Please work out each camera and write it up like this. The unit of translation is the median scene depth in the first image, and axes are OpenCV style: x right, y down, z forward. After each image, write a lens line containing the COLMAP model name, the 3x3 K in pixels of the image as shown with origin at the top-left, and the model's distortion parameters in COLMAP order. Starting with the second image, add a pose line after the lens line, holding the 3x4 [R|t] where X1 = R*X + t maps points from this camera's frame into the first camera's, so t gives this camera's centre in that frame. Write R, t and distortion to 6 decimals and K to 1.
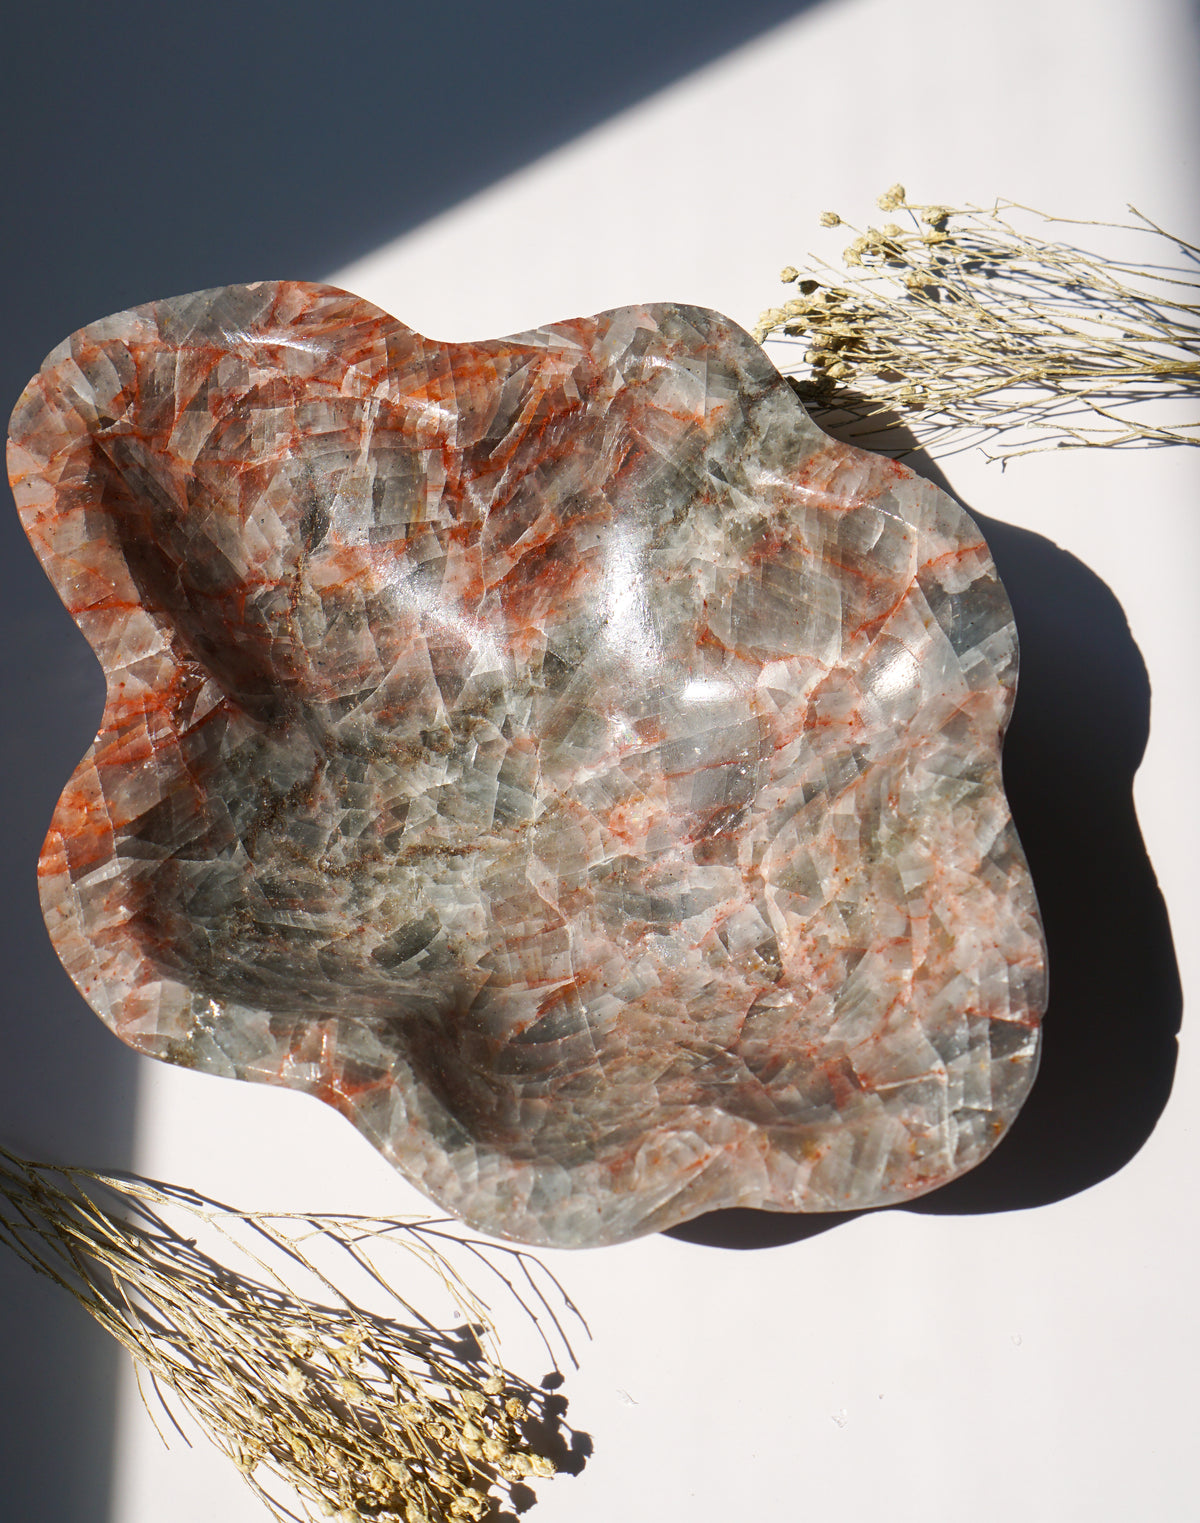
lens RADIAL K [[3144.3, 0, 628.2], [0, 3144.3, 785.5], [0, 0, 1]] dist [0.079851, 0.000000]
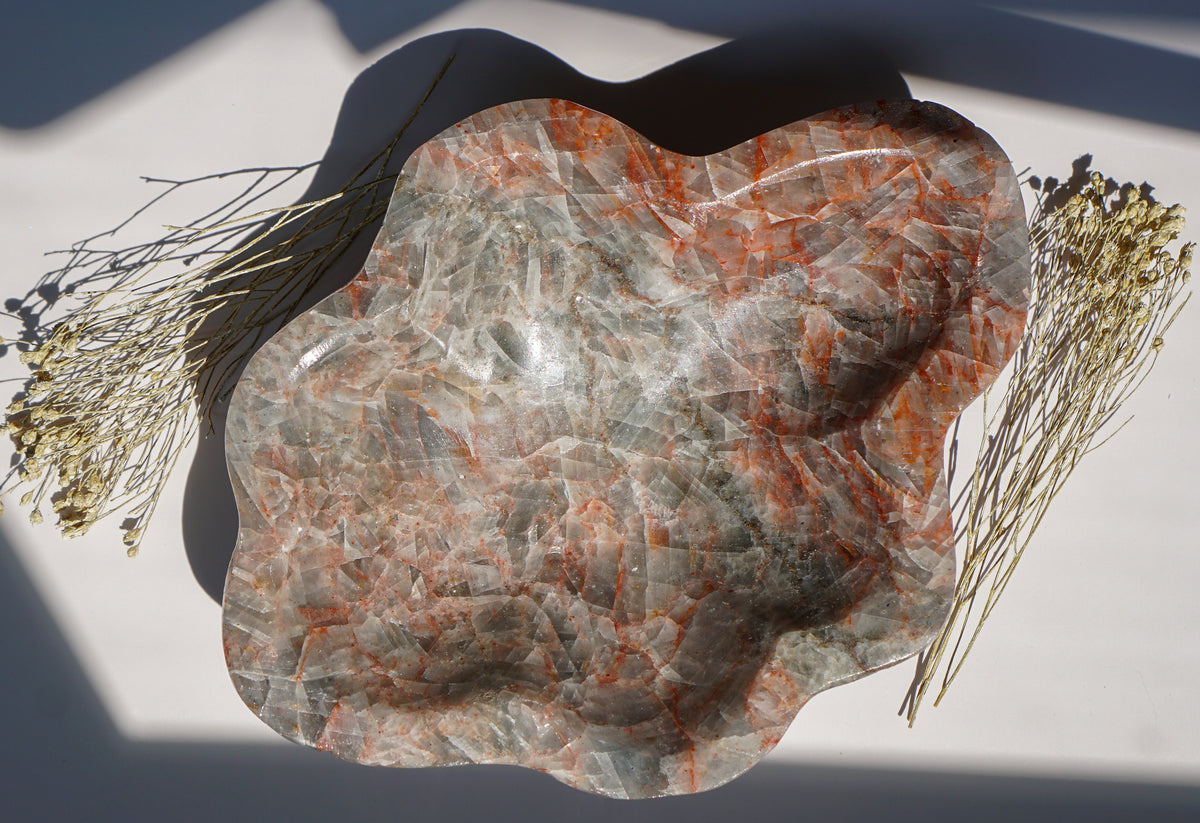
lens RADIAL K [[2579.8, 0, 540.9], [0, 2579.8, 449.5], [0, 0, 1]] dist [0.093110, 0.000000]
pose [[-0.152558, 0.988204, -0.013370, -0.009223], [-0.871570, -0.128150, 0.473227, -0.526227], [0.465931, 0.083847, 0.880839, -0.042529]]
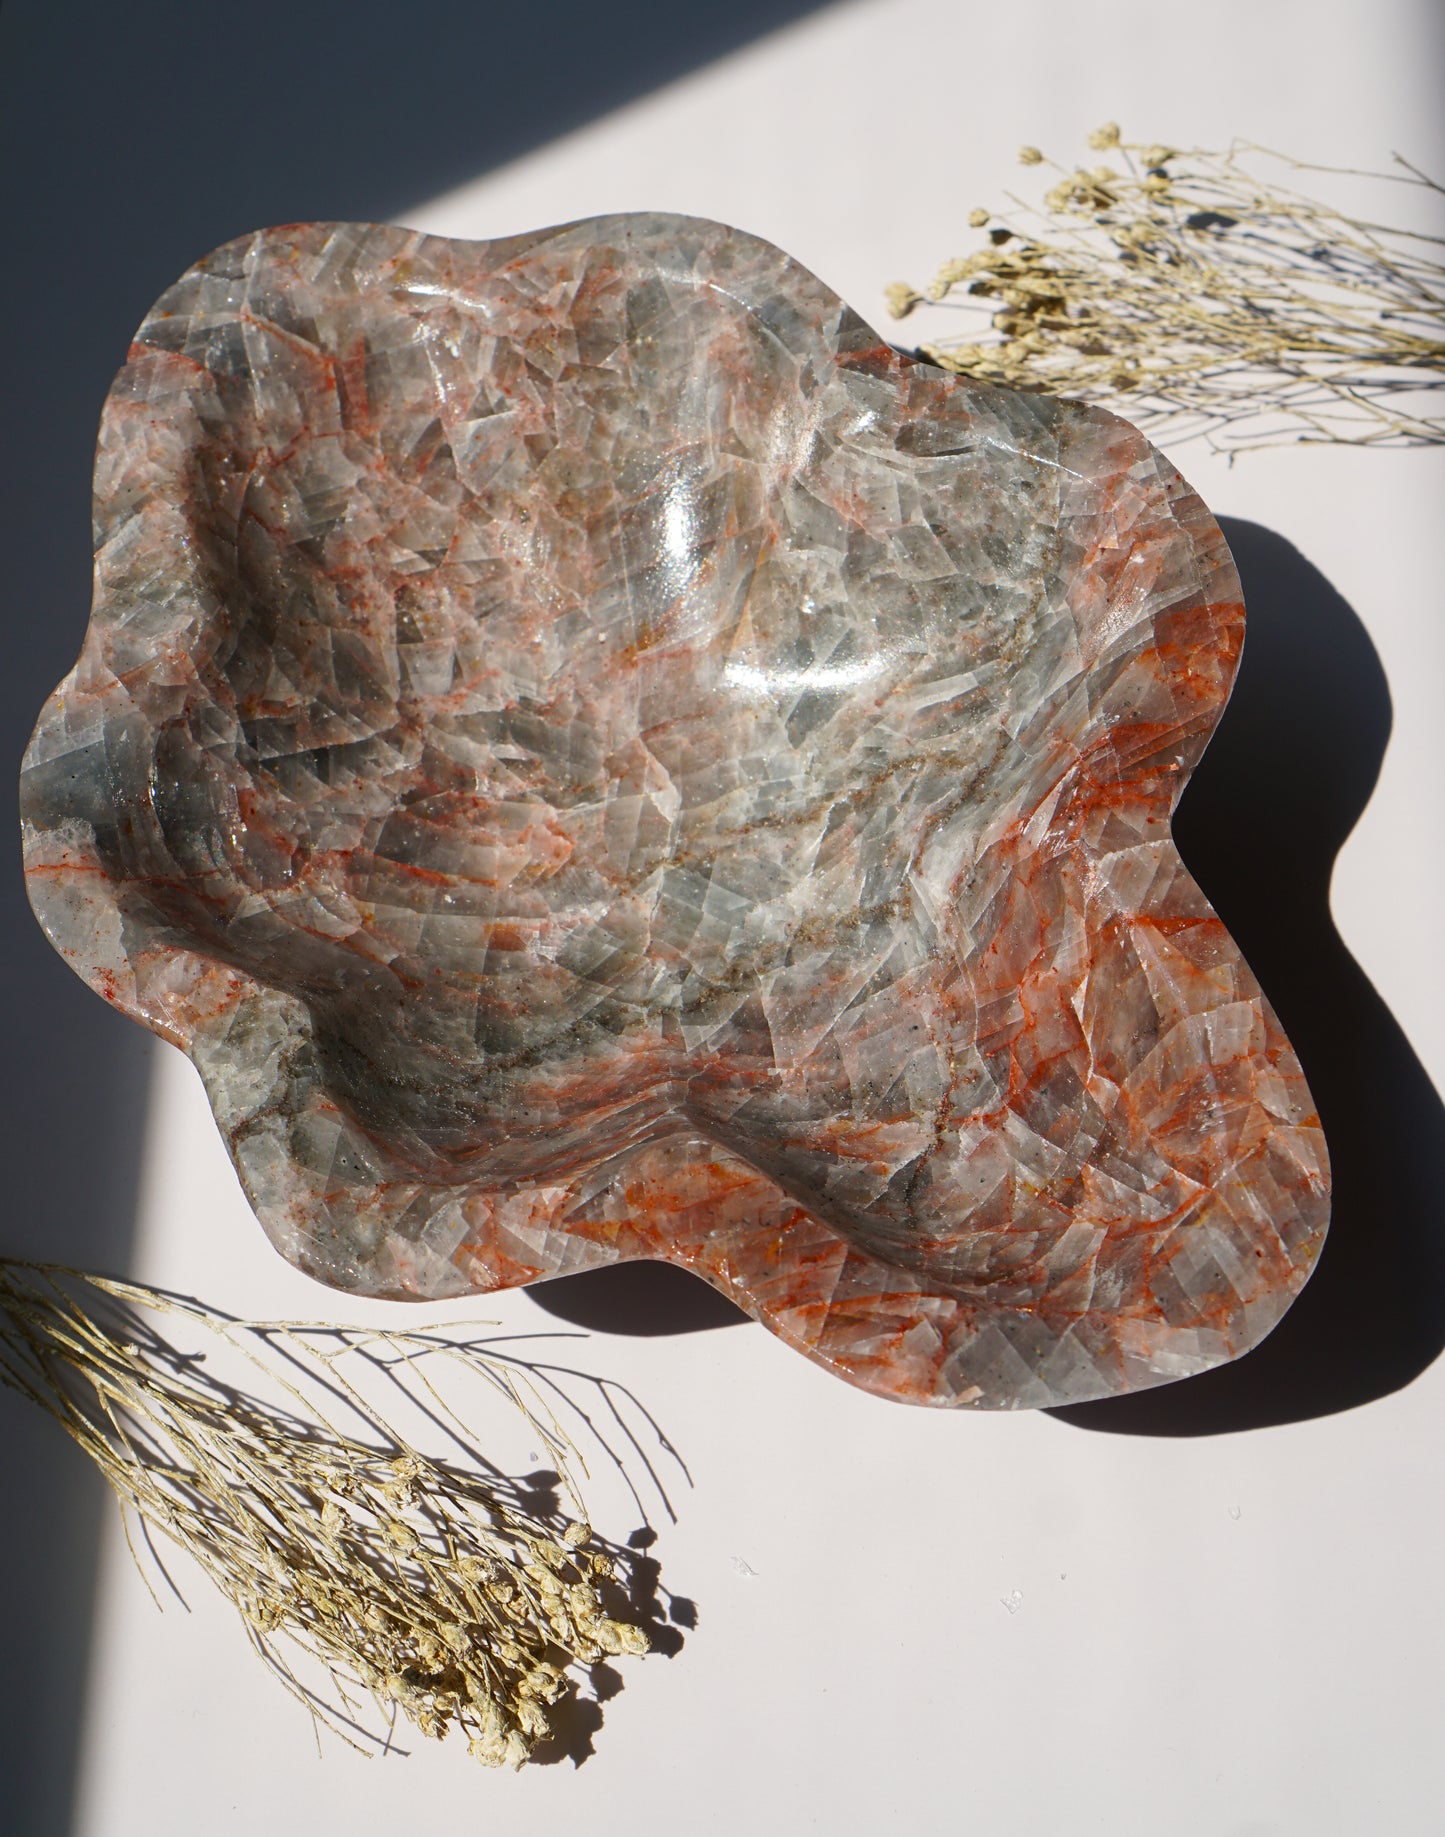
lens RADIAL K [[3631.0, 0, 704.7], [0, 3631.0, 836.9], [0, 0, 1]] dist [0.107920, 0.000000]
pose [[-0.990996, -0.053099, 0.122912, -0.158645], [0.133047, -0.493470, 0.859526, -0.806224], [0.015014, 0.868140, 0.496092, 0.542149]]
